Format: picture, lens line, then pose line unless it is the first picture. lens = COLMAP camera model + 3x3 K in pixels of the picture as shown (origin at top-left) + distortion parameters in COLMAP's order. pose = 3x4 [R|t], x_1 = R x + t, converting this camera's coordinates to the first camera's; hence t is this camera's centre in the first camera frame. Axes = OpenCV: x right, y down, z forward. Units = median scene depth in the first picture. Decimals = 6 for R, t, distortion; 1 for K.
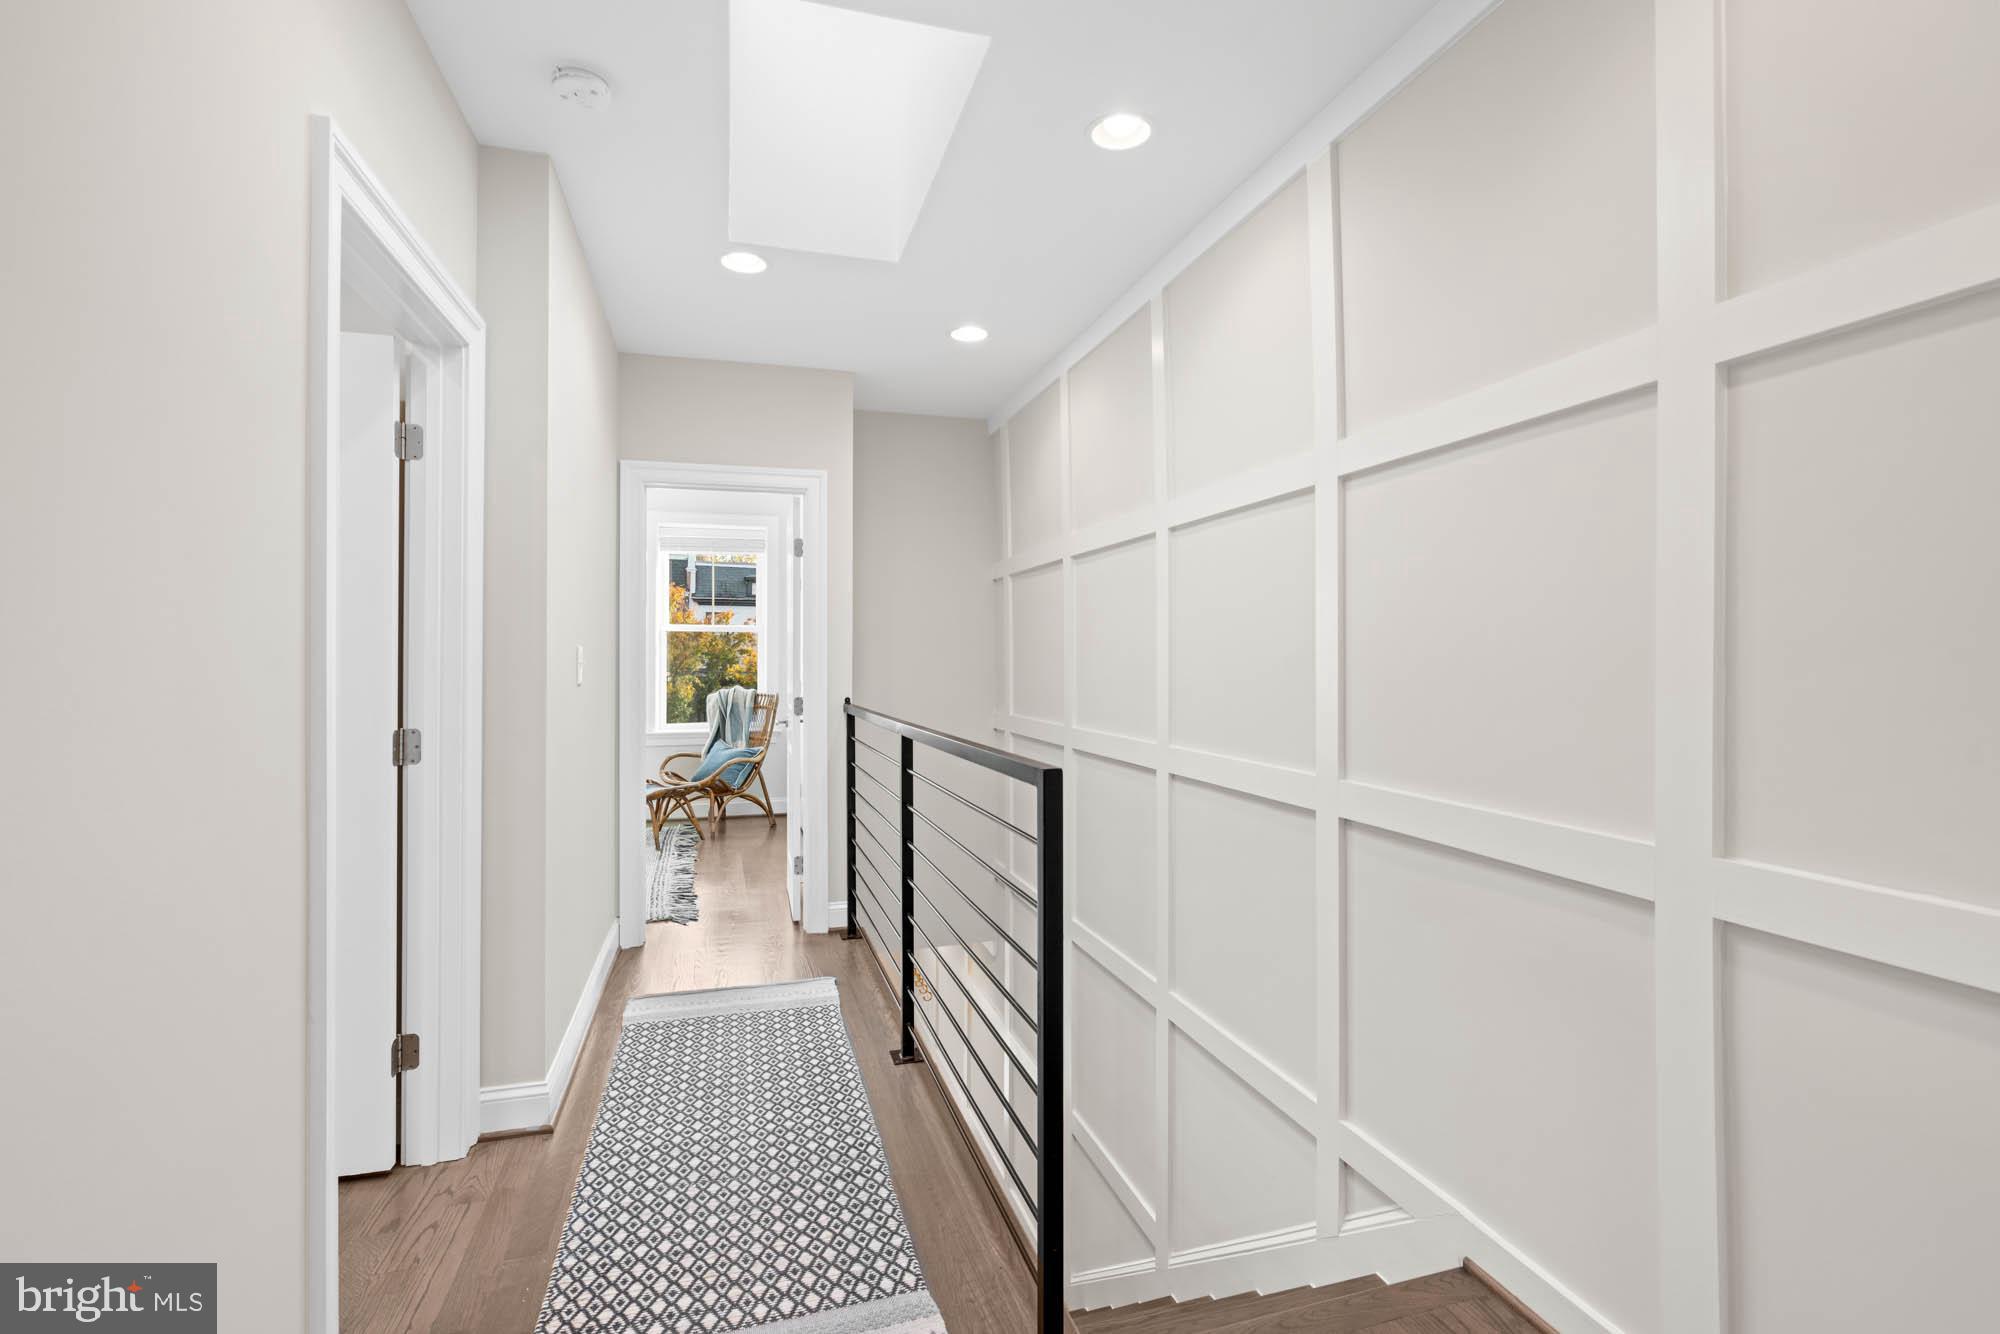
lens RADIAL K [[910.5, 0, 990.1], [0, 910.5, 653.2], [0, 0, 1]] dist [-0.009667, 0.003813]
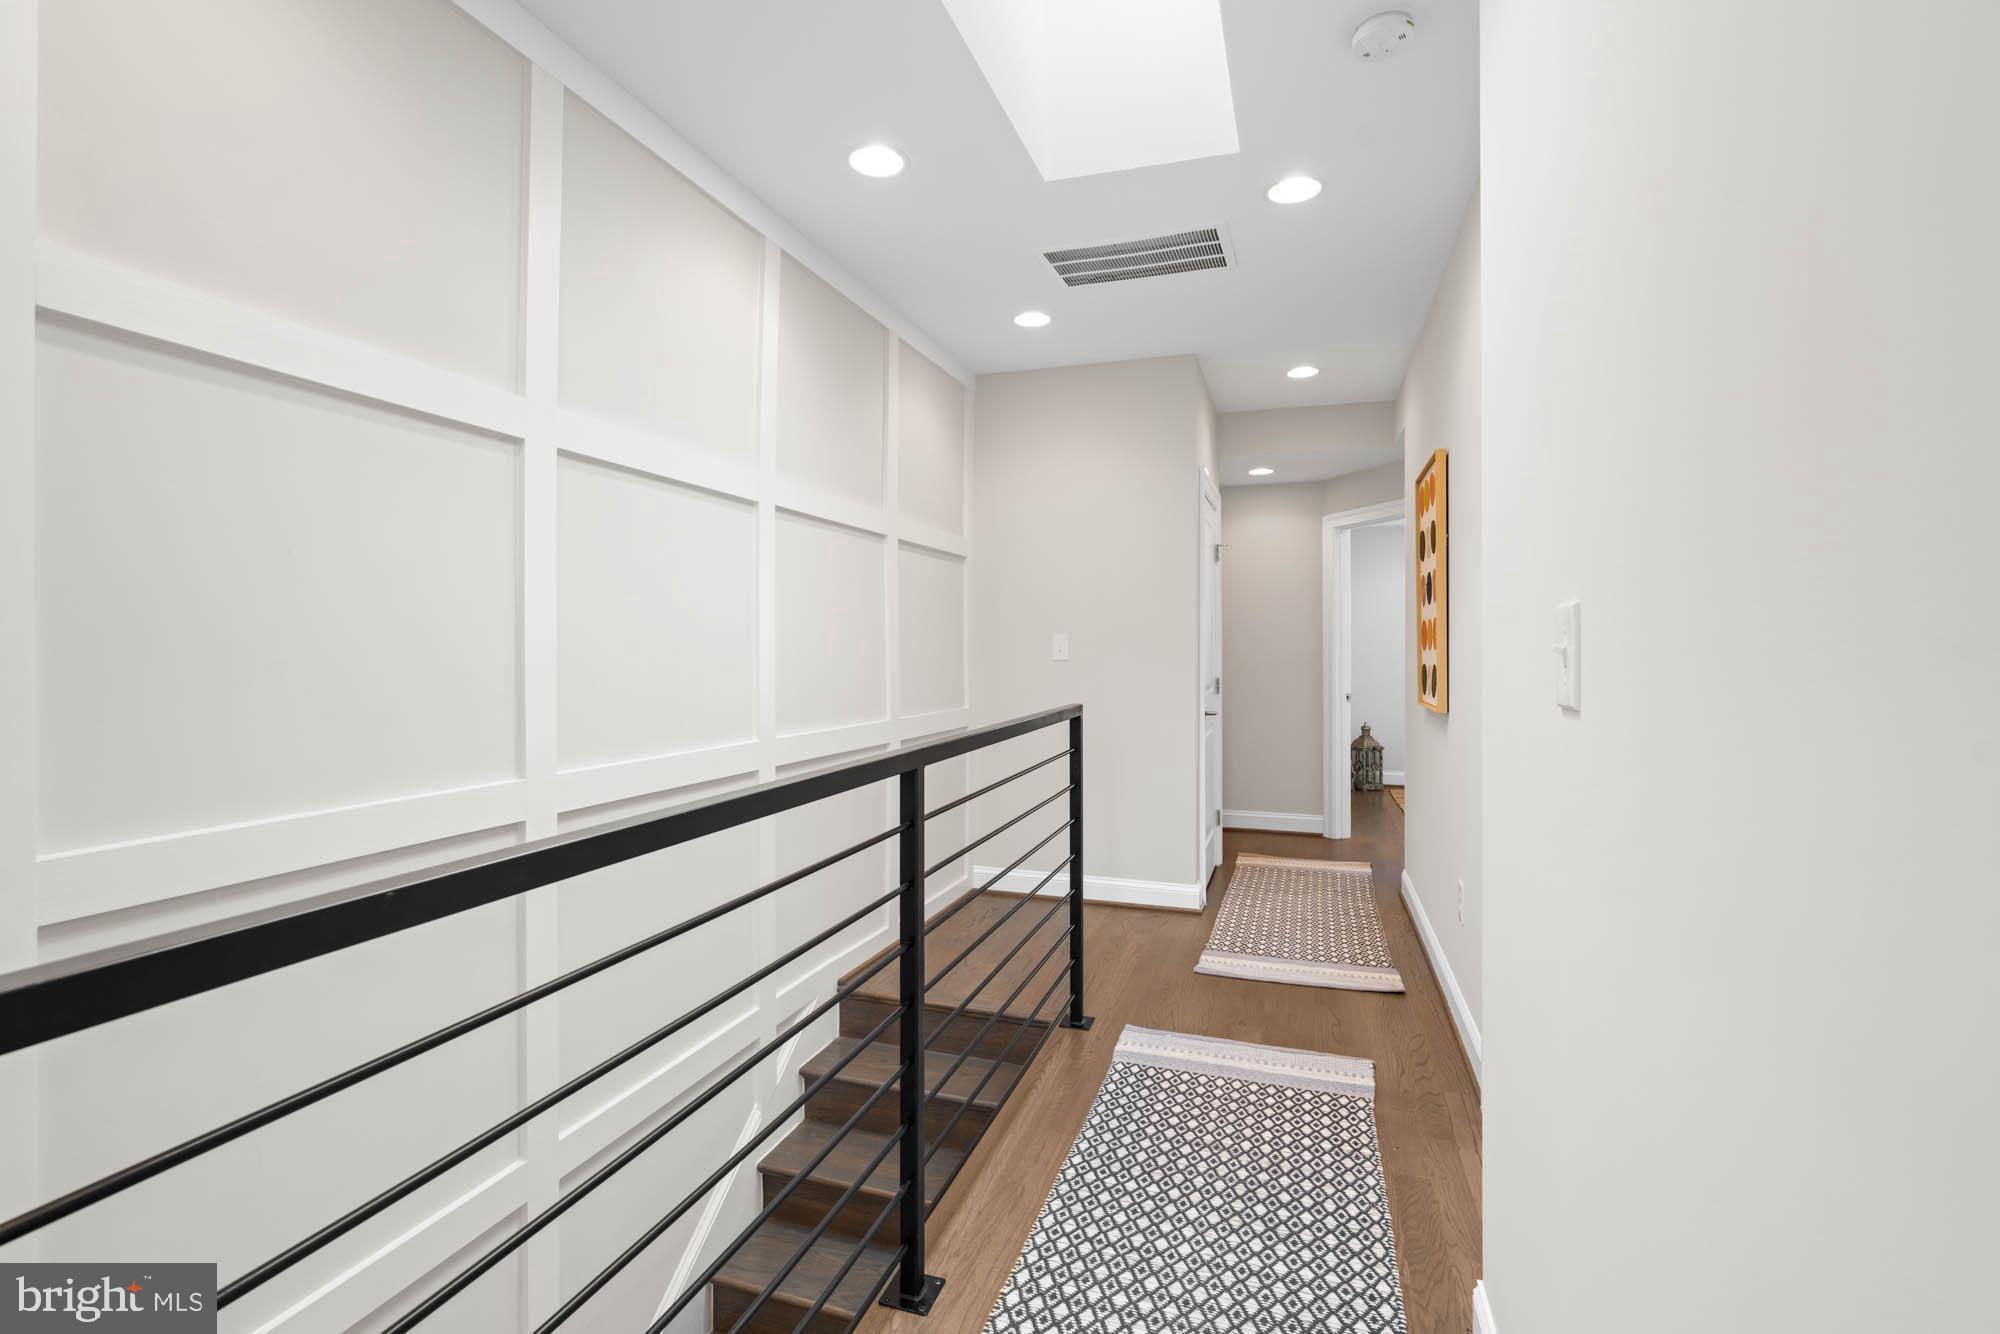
lens RADIAL K [[910.5, 0, 991.3], [0, 910.5, 665.6], [0, 0, 1]] dist [-0.009667, 0.003813]
pose [[-0.812792, -0.008087, 0.582498, -0.654707], [-0.001701, 0.999932, 0.011509, 0.018739], [-0.582552, 0.008364, -0.812751, 1.959341]]
